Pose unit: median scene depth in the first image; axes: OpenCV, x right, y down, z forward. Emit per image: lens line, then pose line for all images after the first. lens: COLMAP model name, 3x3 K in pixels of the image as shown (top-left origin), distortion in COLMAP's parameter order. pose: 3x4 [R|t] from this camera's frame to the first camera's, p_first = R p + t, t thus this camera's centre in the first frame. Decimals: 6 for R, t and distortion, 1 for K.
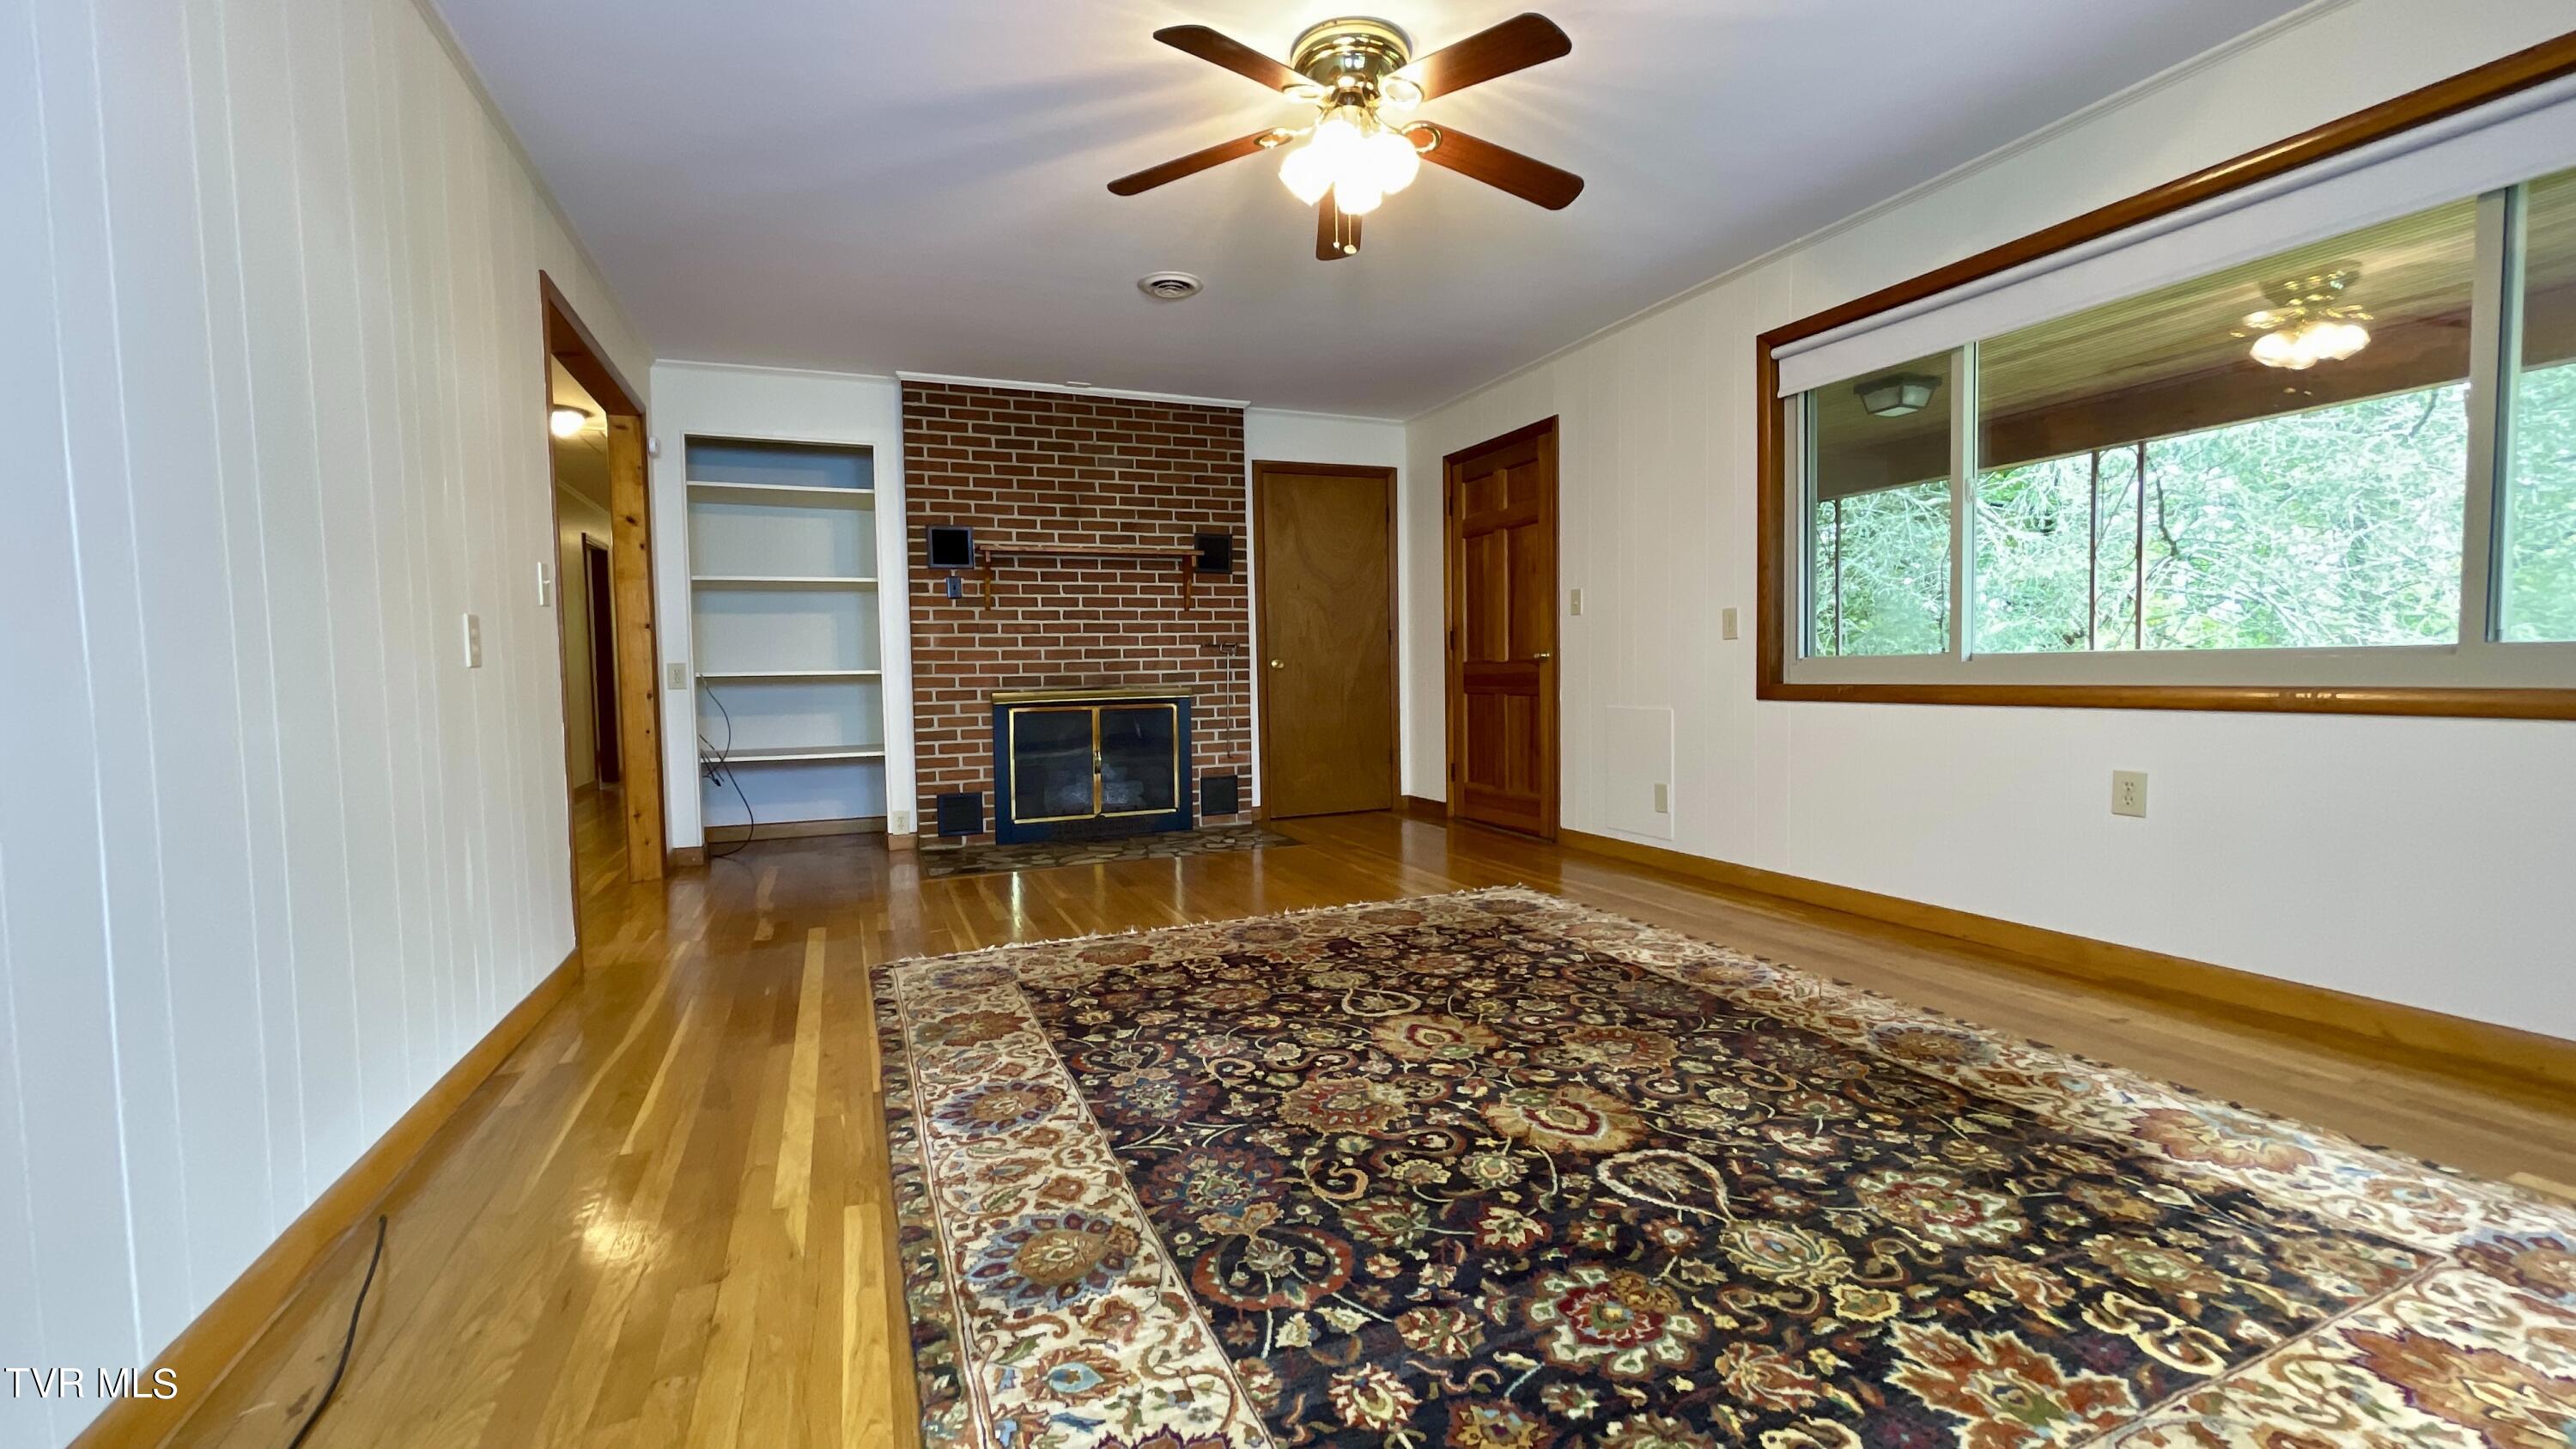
lens RADIAL K [[1052.3, 0, 1267.5], [0, 1052.3, 723.4], [0, 0, 1]] dist [-0.002688, 0.000383]
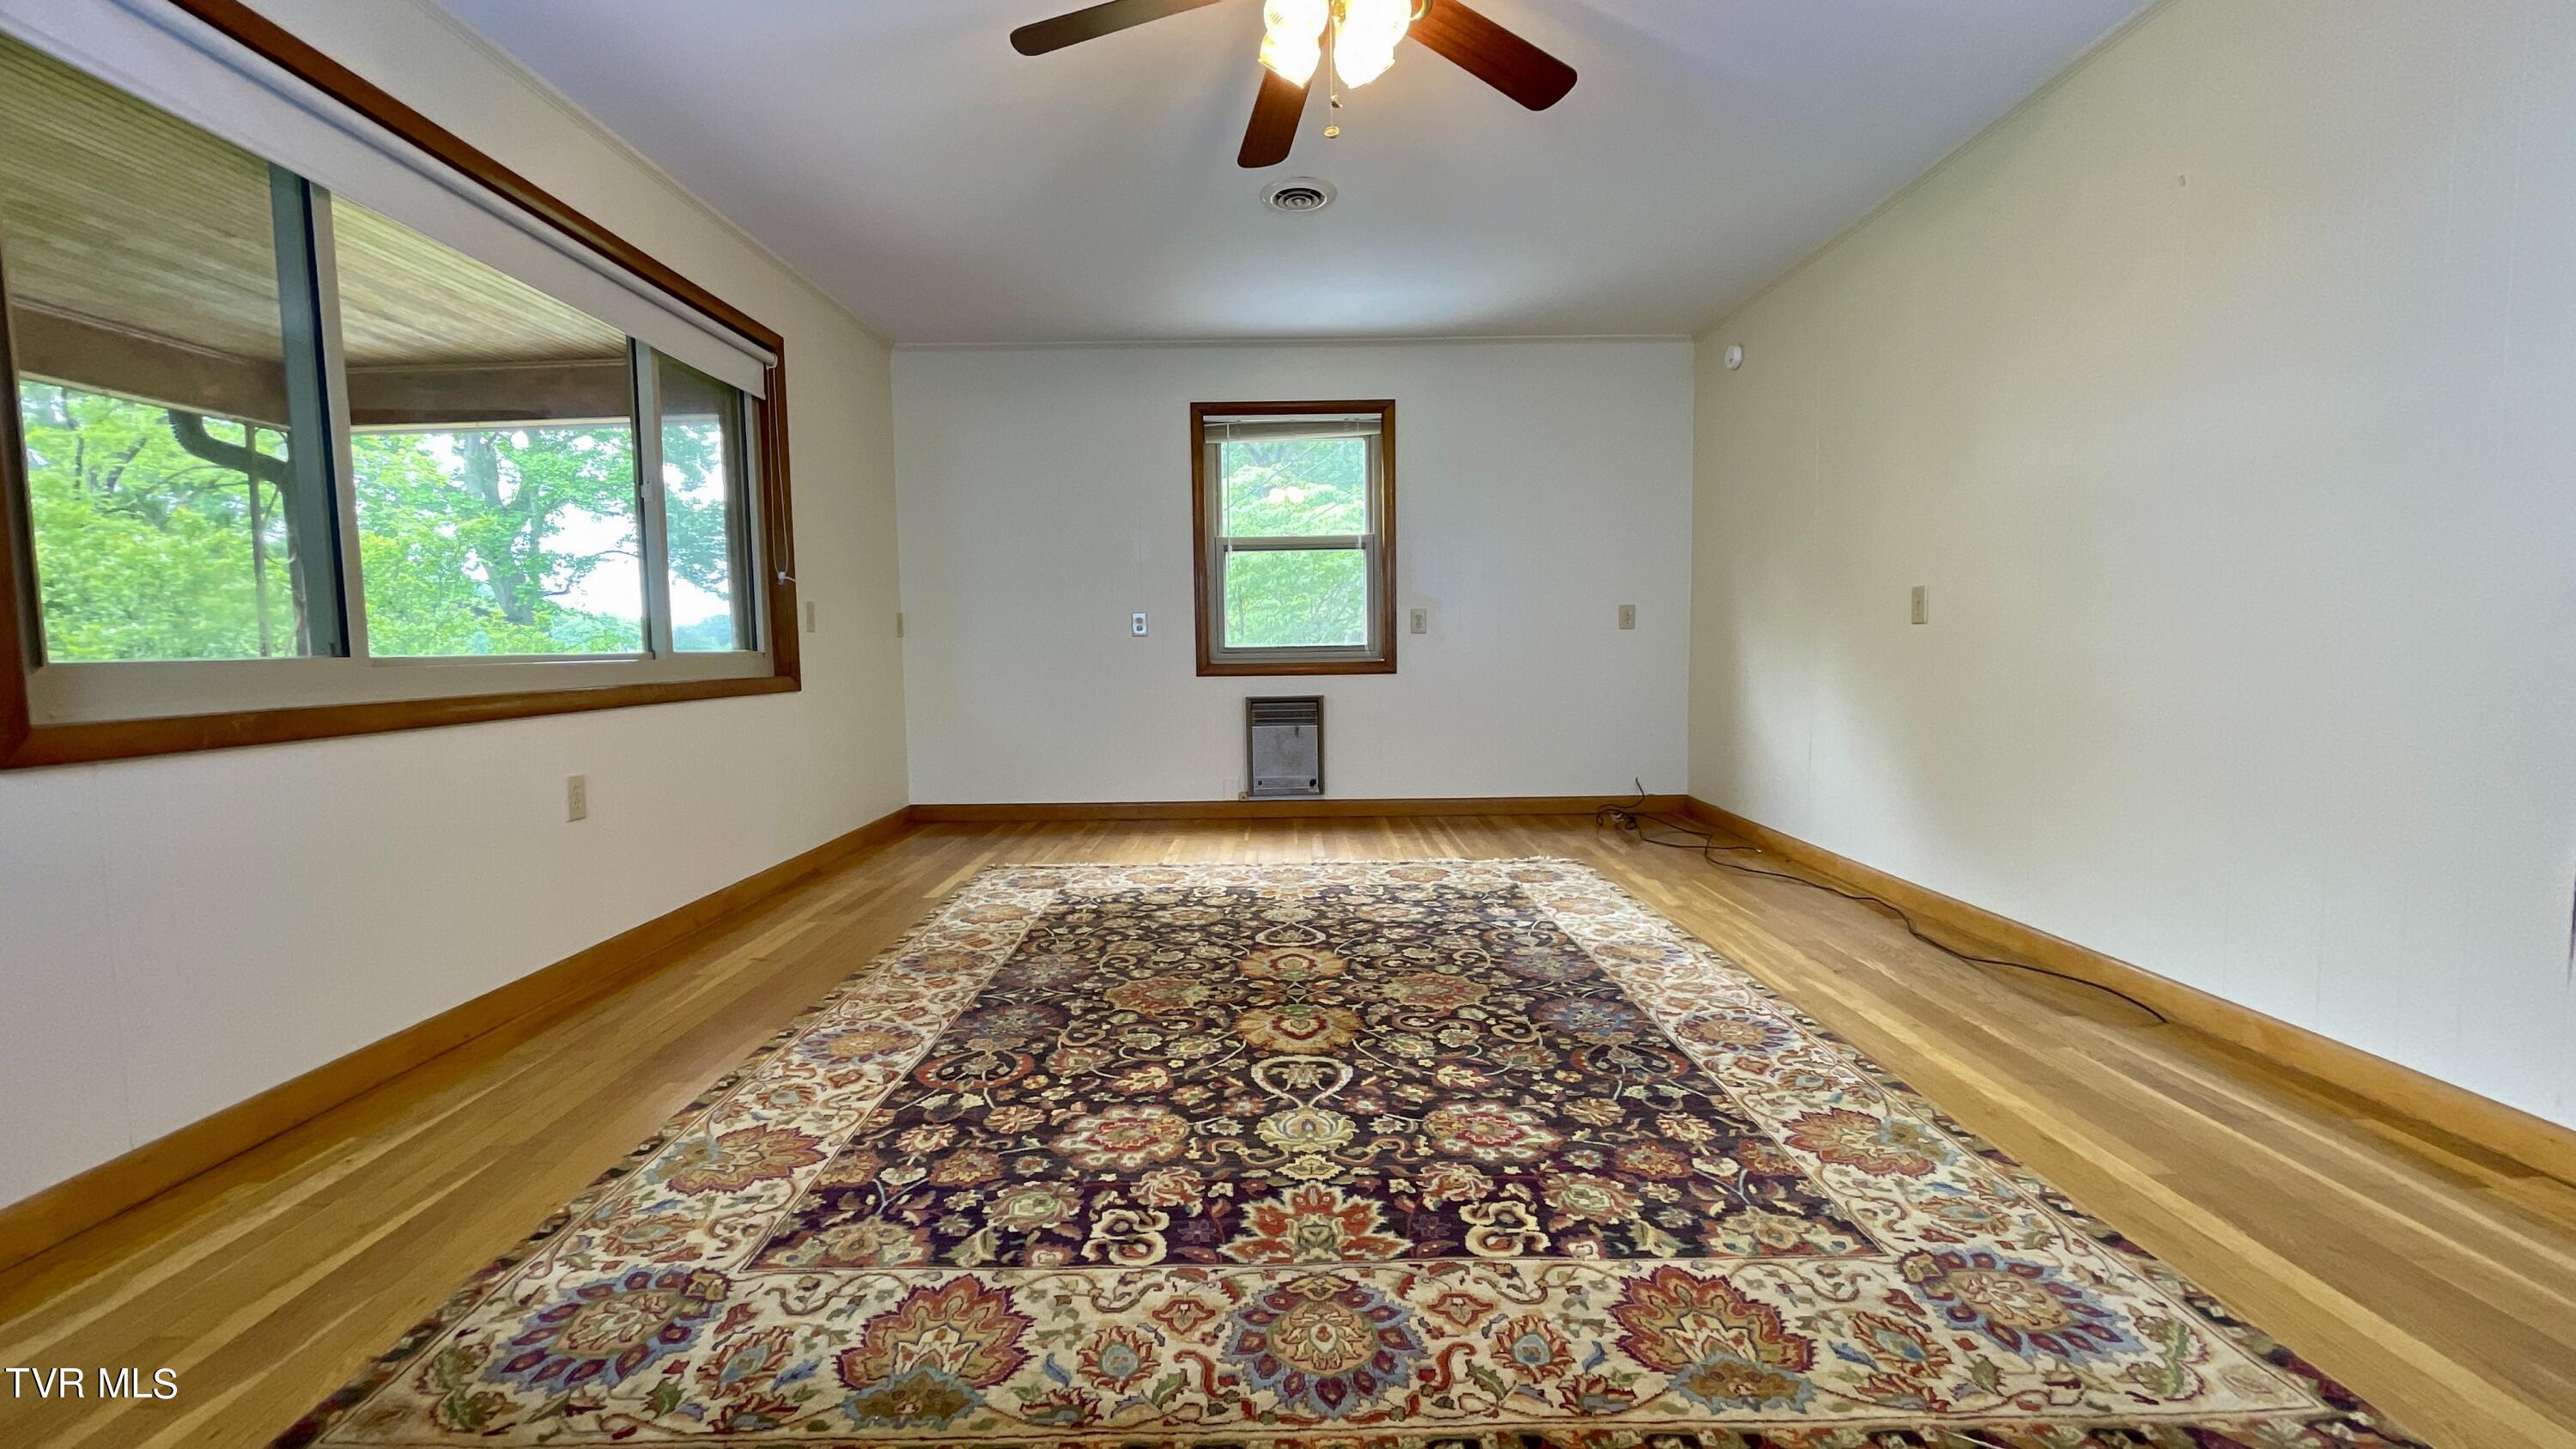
lens RADIAL K [[1052.3, 0, 1267.5], [0, 1052.3, 723.4], [0, 0, 1]] dist [-0.002688, 0.000383]
pose [[-0.927877, 0.001100, 0.372885, -0.180504], [0.049223, 0.991606, 0.119559, -0.100431], [-0.369623, 0.129291, -0.920143, 1.861583]]
